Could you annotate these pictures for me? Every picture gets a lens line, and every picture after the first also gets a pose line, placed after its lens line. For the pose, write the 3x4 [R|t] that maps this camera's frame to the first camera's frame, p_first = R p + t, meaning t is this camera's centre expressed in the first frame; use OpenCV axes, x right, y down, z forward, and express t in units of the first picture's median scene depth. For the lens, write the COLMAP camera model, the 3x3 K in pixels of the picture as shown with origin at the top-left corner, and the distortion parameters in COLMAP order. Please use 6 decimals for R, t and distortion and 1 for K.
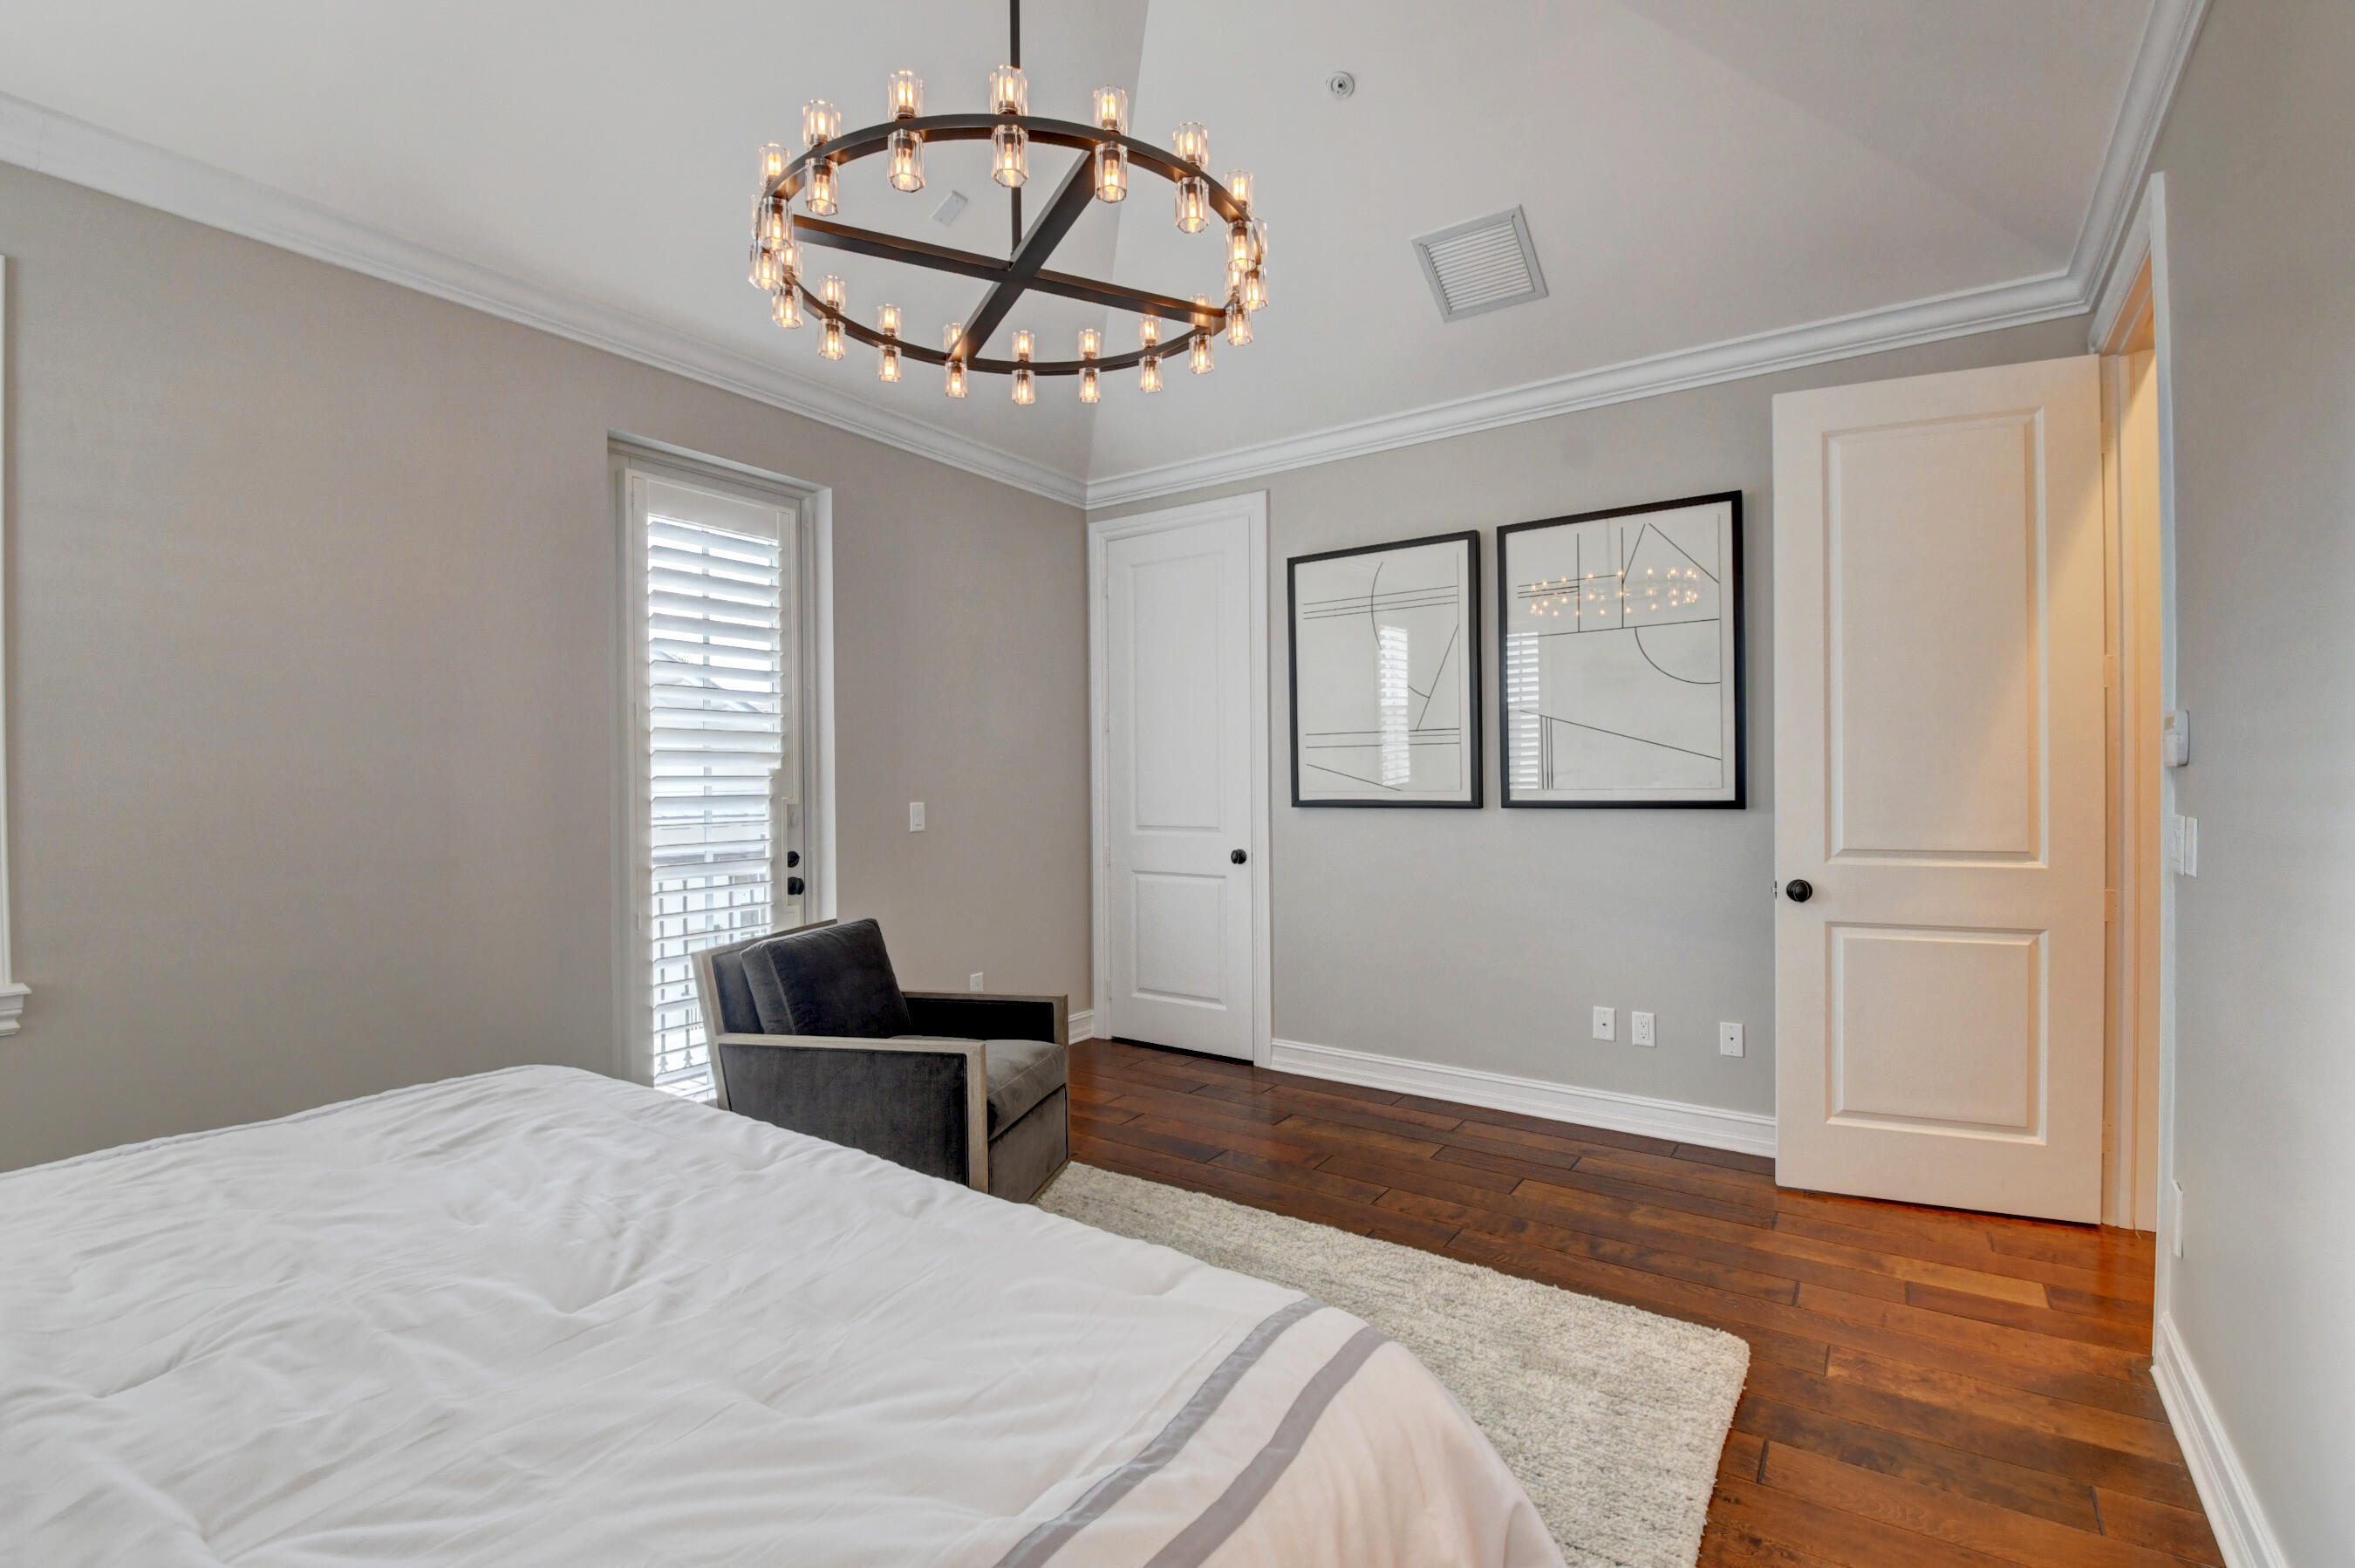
lens RADIAL K [[1034.4, 0, 1177.3], [0, 1034.4, 787.6], [0, 0, 1]] dist [0.003180, -0.022768]
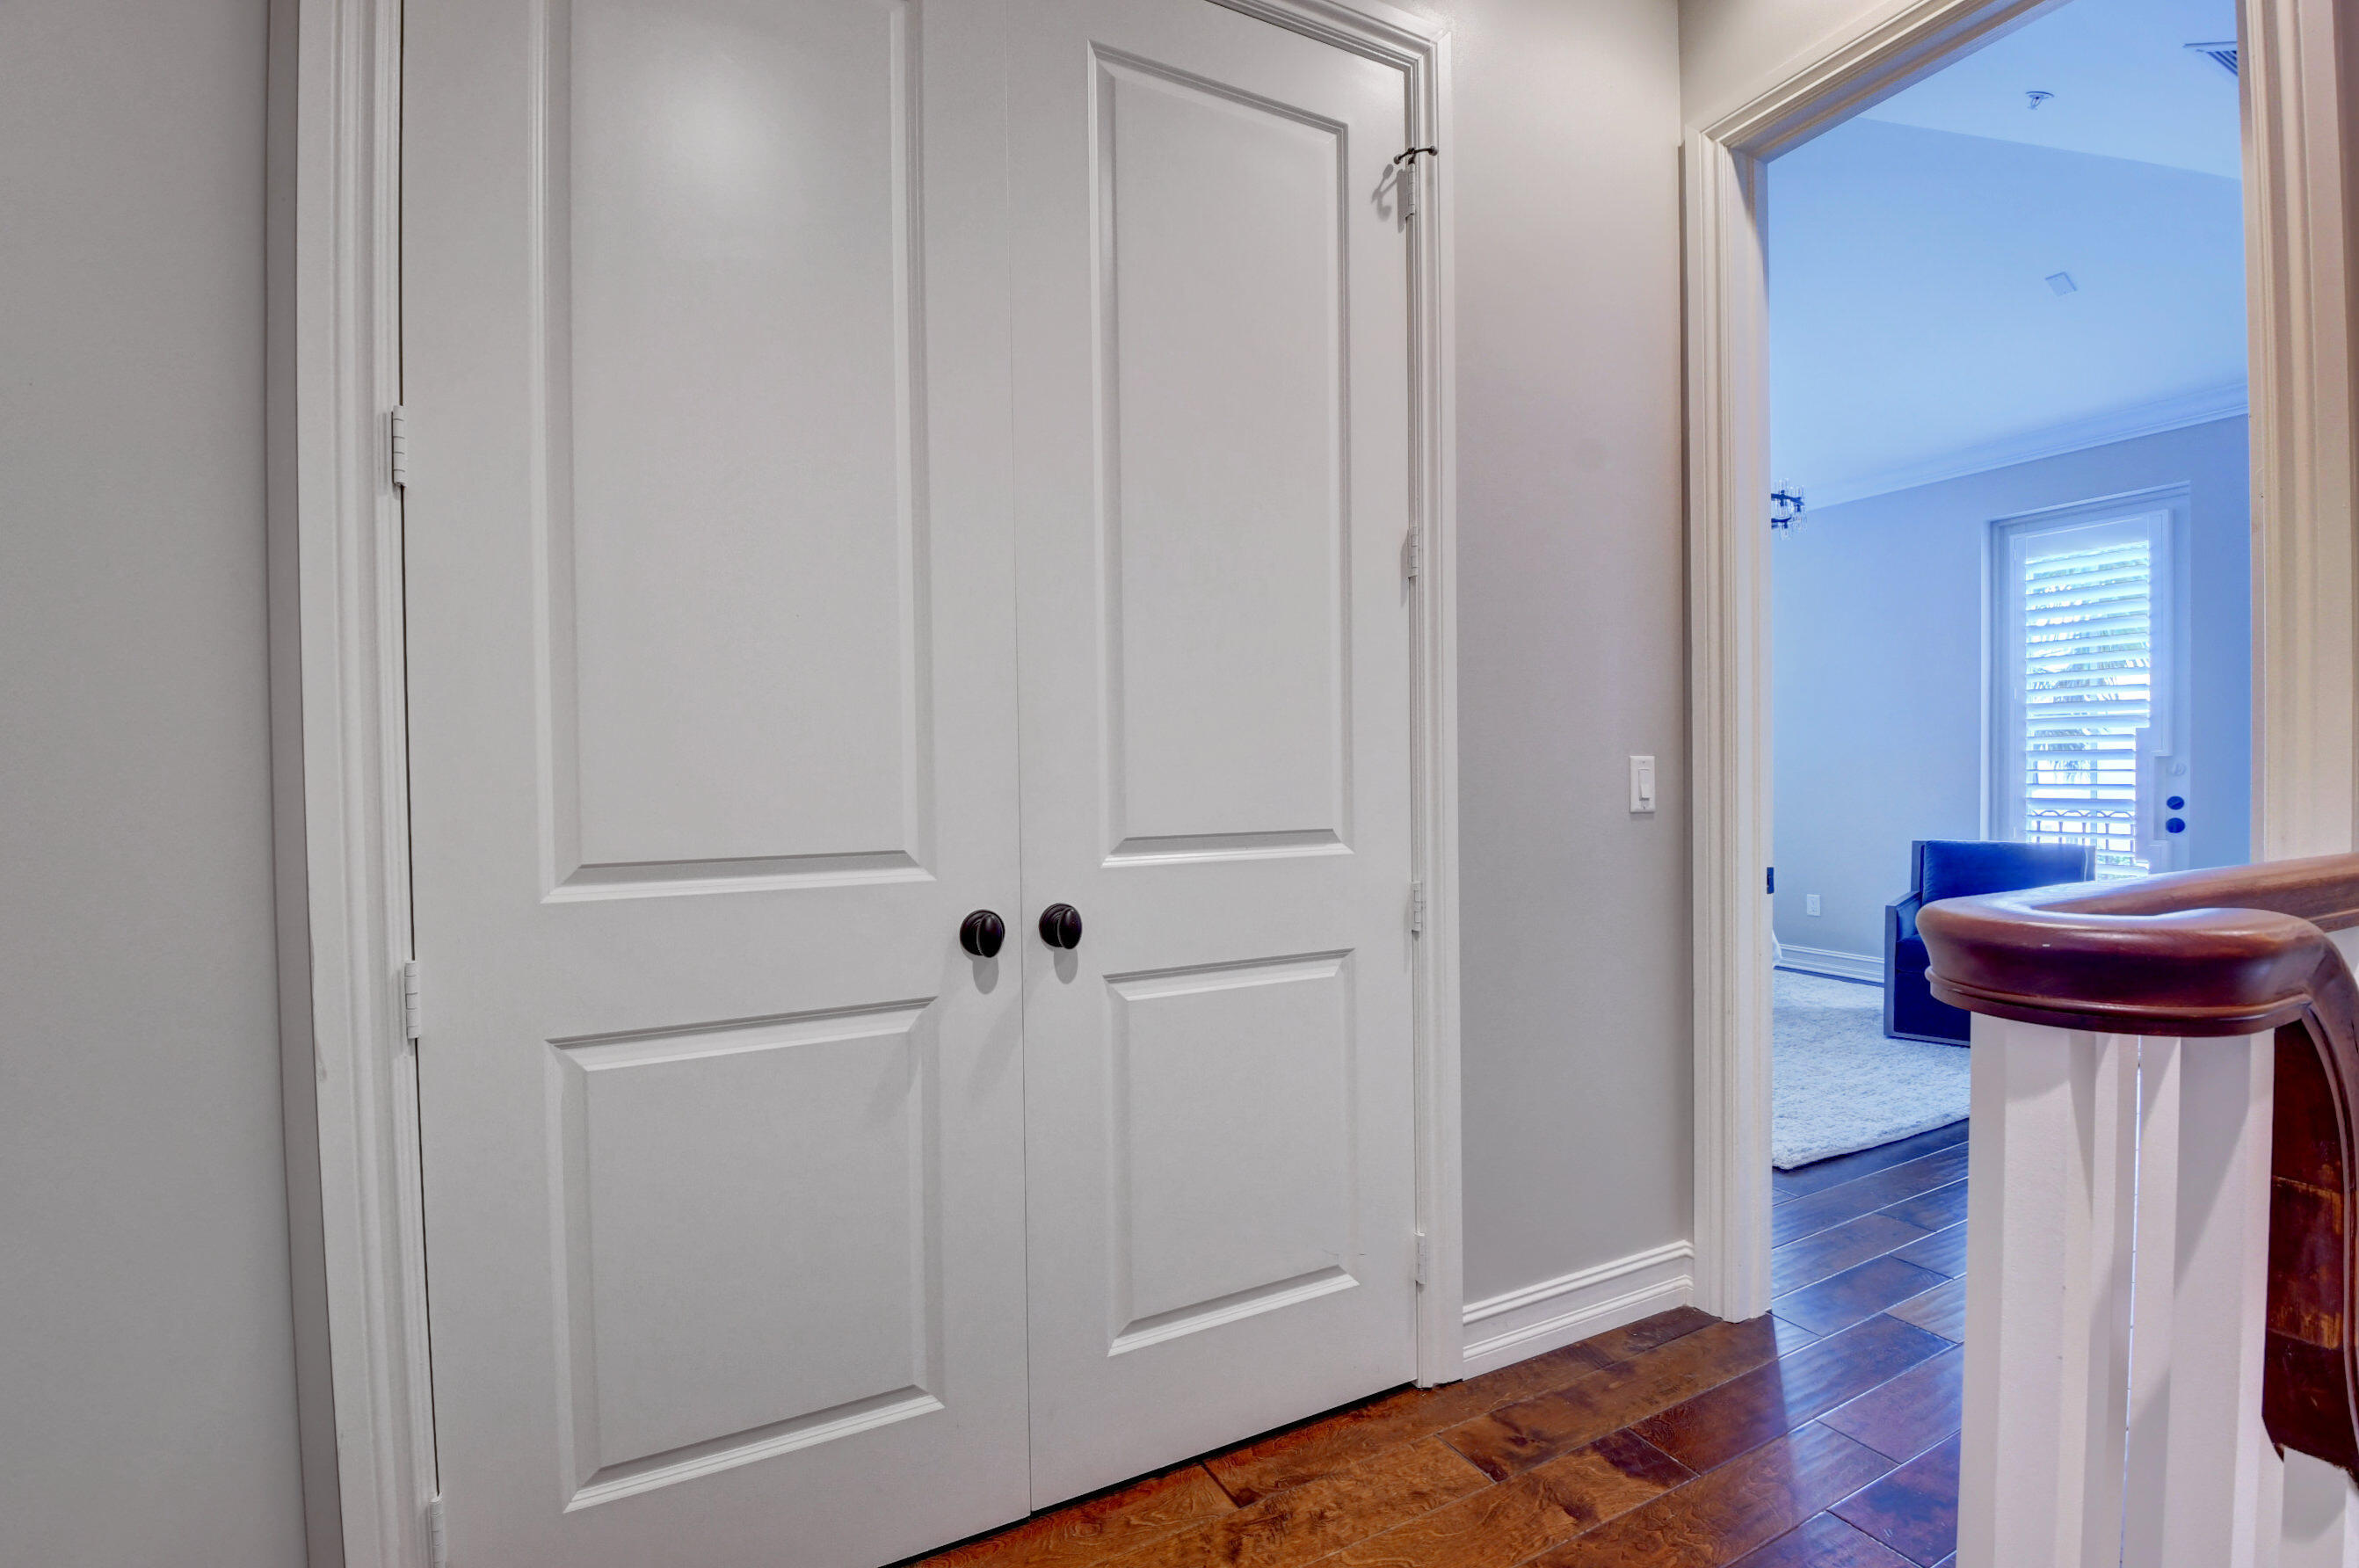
lens RADIAL K [[1036.2, 0, 1179.3], [0, 1036.2, 787.7], [0, 0, 1]] dist [0.003180, -0.022768]
pose [[-0.472815, 0.026819, -0.880753, 1.245921], [0.010480, 0.999637, 0.024813, 0.010931], [0.881099, 0.002501, -0.472925, 0.570324]]
